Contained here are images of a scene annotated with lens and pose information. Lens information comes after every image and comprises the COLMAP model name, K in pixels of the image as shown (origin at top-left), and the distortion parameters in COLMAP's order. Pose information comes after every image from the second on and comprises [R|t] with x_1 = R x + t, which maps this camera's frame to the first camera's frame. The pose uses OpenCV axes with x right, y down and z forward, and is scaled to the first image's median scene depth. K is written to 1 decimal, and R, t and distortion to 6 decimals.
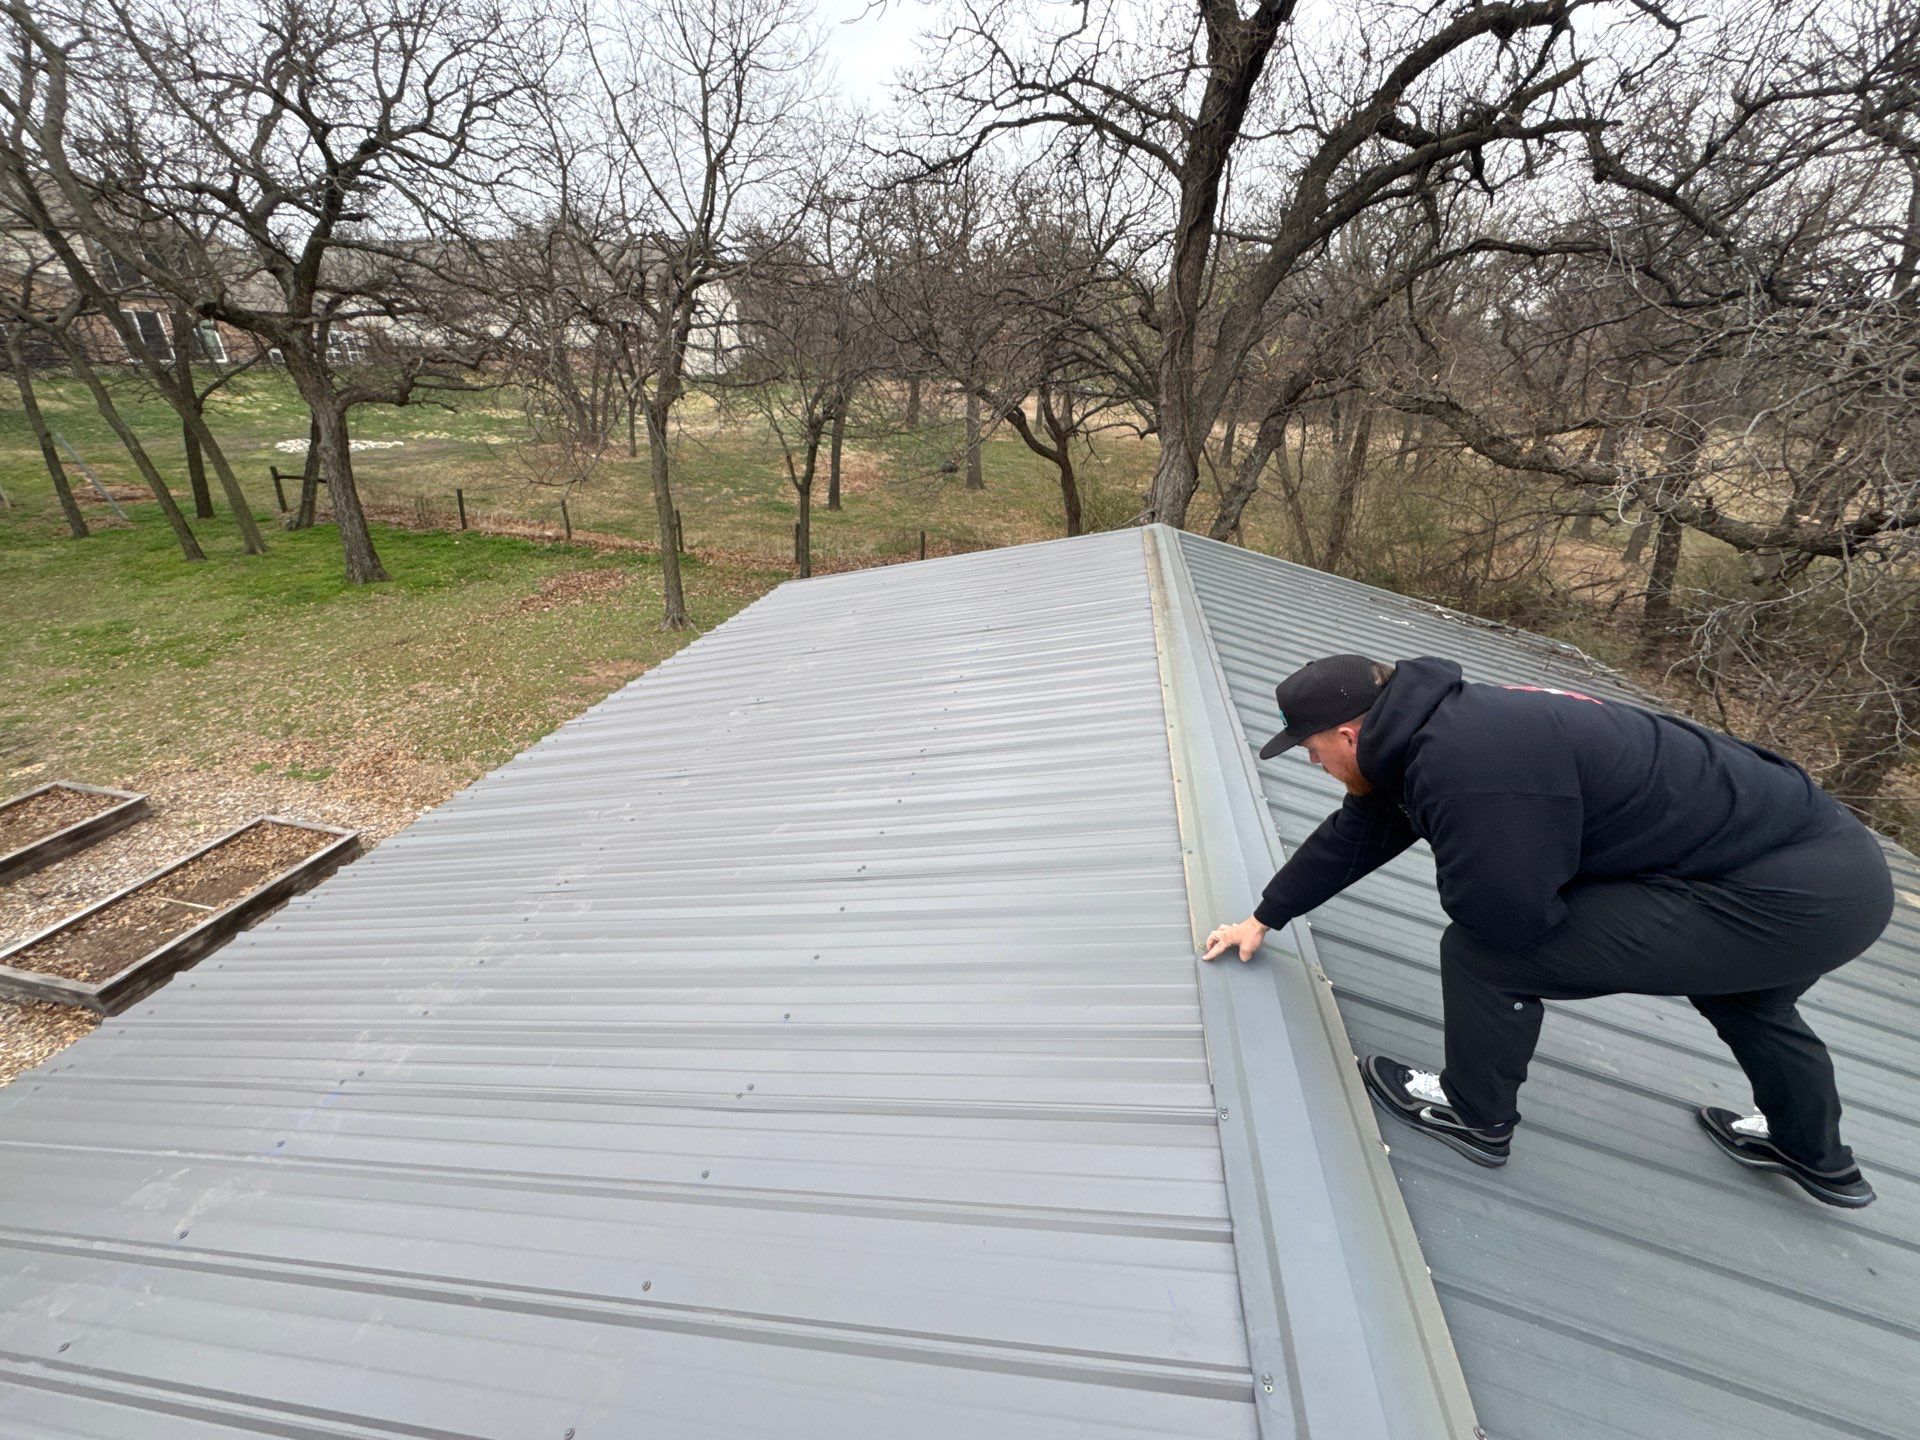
lens RADIAL K [[770.7, 0, 963.4], [0, 770.7, 725.3], [0, 0, 1]] dist [-0.003803, 0.001135]
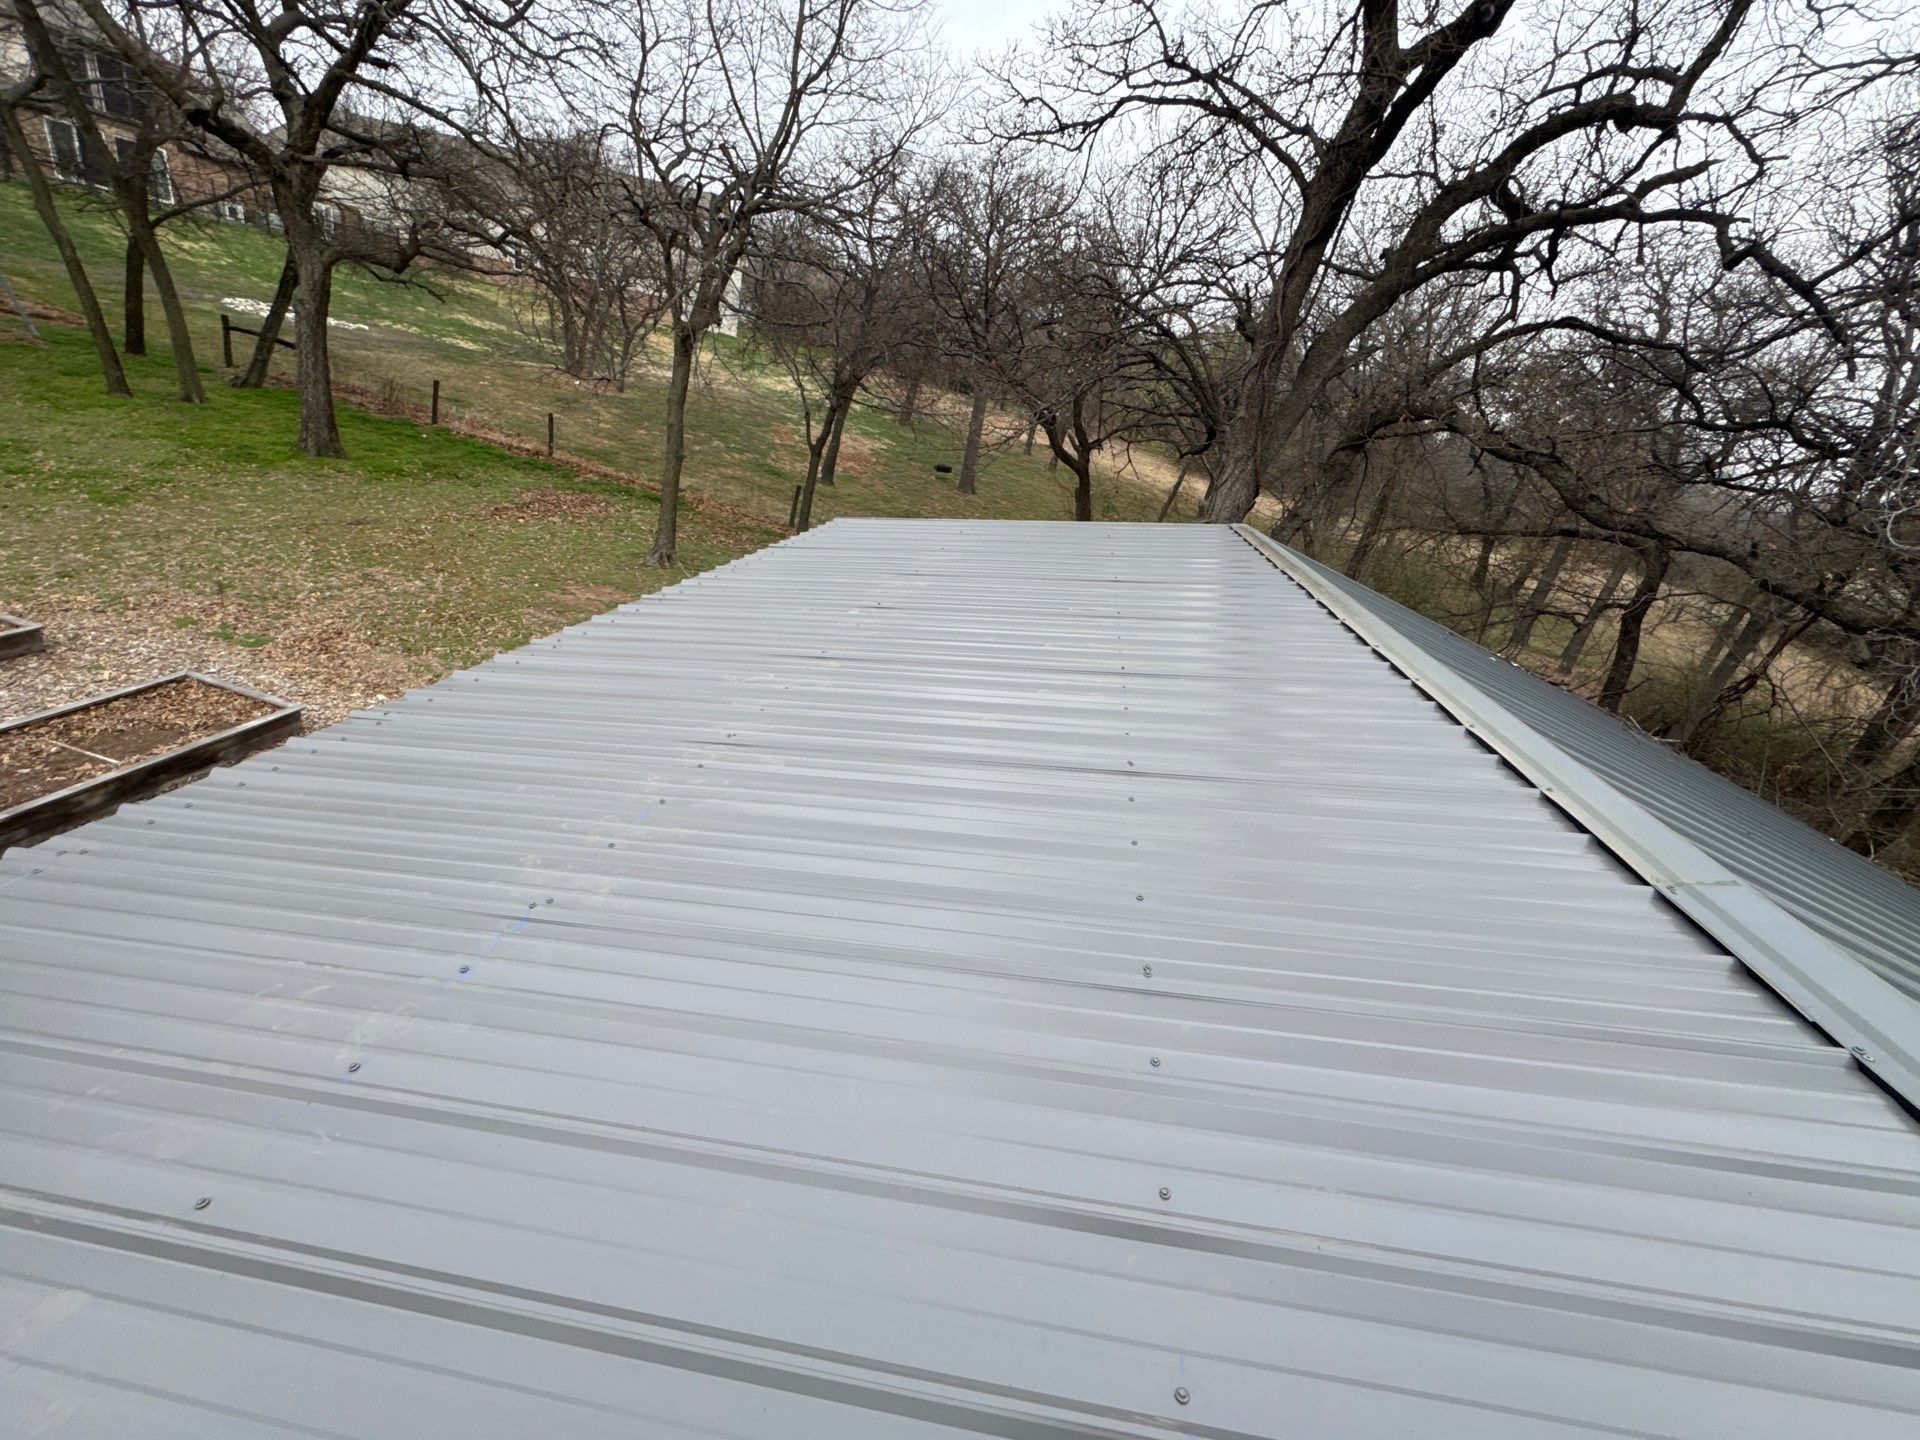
lens RADIAL K [[770.7, 0, 966.3], [0, 770.7, 722.9], [0, 0, 1]] dist [-0.003803, 0.001135]
pose [[0.982409, 0.161611, 0.093563, -0.103126], [-0.159627, 0.986770, -0.028371, 0.050944], [-0.096910, 0.012937, 0.995209, 0.046085]]
